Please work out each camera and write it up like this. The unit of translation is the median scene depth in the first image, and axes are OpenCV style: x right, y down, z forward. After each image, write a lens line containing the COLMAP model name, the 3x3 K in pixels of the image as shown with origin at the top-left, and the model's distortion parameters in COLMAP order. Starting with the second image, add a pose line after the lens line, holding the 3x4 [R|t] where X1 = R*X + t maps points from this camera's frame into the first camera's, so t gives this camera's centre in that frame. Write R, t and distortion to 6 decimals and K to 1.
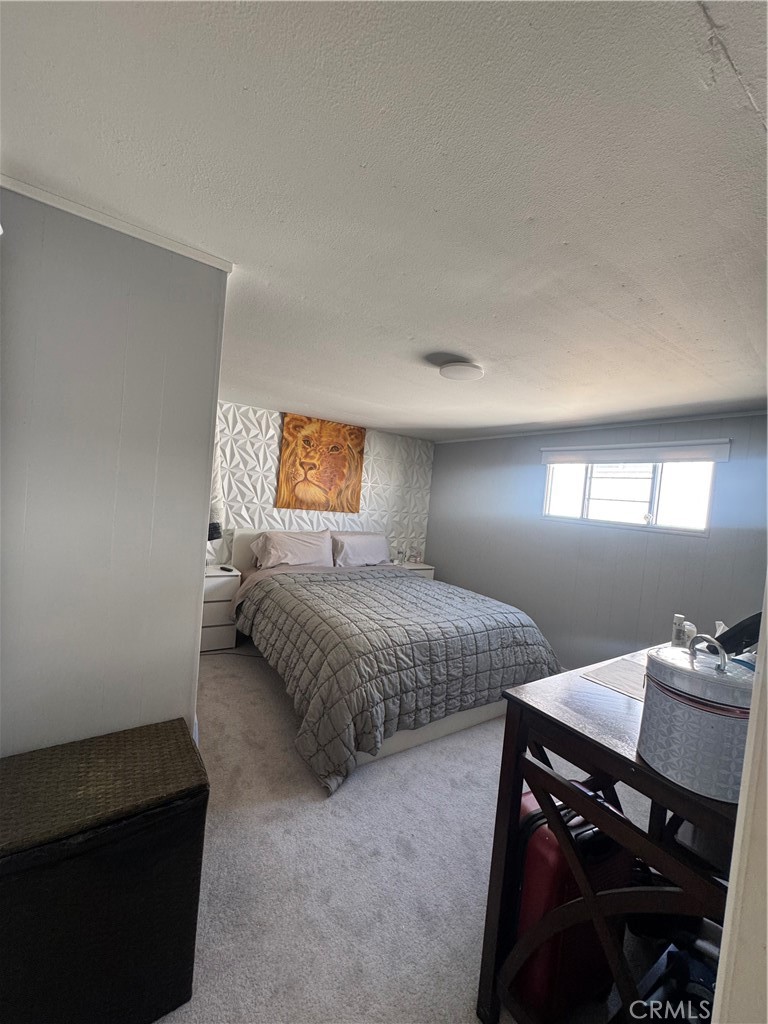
lens RADIAL K [[408.7, 0, 384.0], [0, 408.7, 512.0], [0, 0, 1]] dist [0.000828, 0.000419]
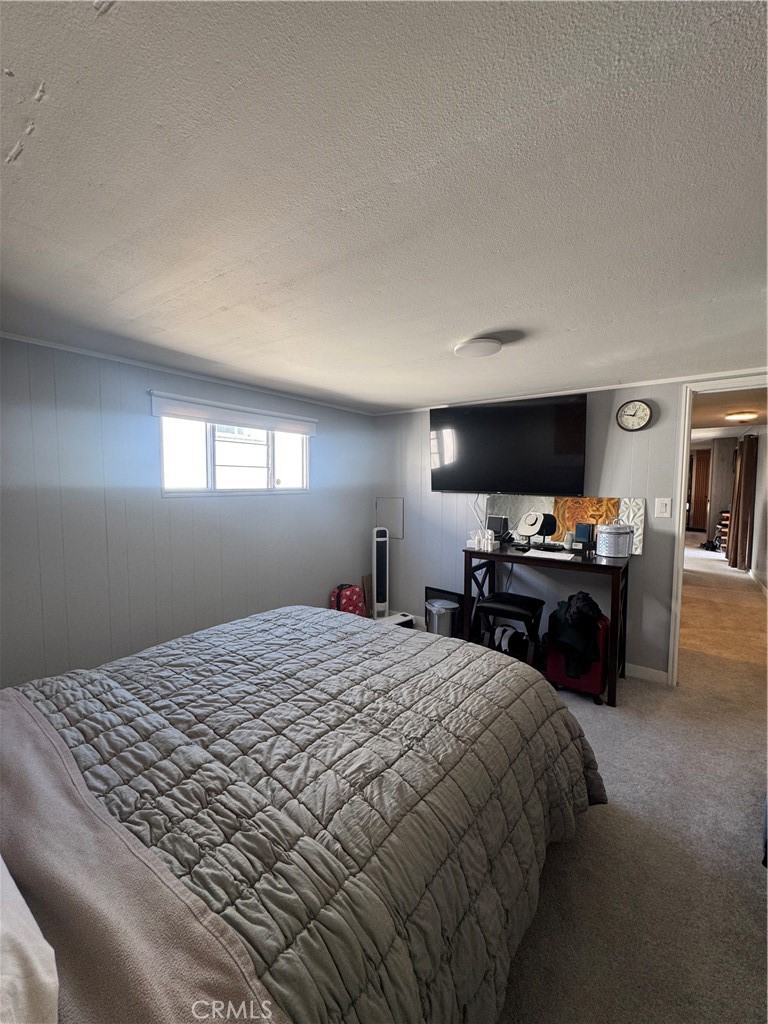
lens RADIAL K [[406.9, 0, 384.8], [0, 406.9, 507.9], [0, 0, 1]] dist [-0.010863, 0.000045]
pose [[-0.335103, -0.151116, 0.929984, -0.418305], [0.002614, 0.986901, 0.161306, -0.081202], [-0.942178, 0.056485, -0.330318, 0.961145]]
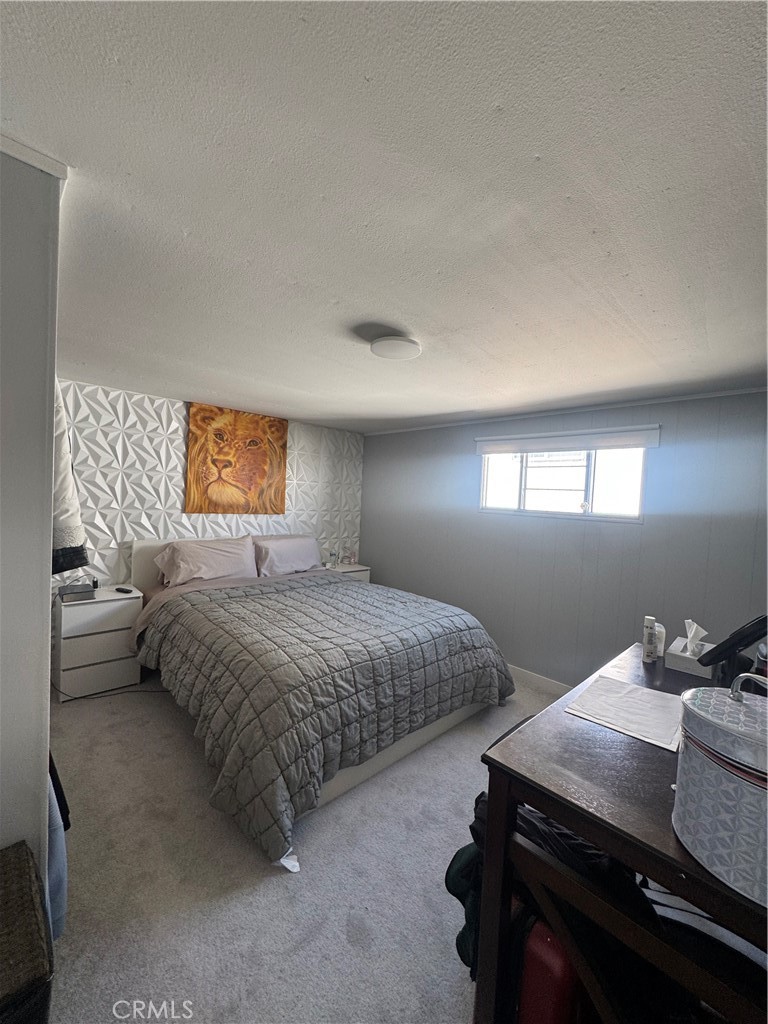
lens RADIAL K [[406.9, 0, 384.8], [0, 406.9, 507.9], [0, 0, 1]] dist [-0.010863, 0.000045]
pose [[0.983850, -0.046616, 0.172818, 0.002435], [0.046069, 0.998912, 0.007175, -0.009819], [-0.172965, 0.000903, 0.984928, 0.105703]]
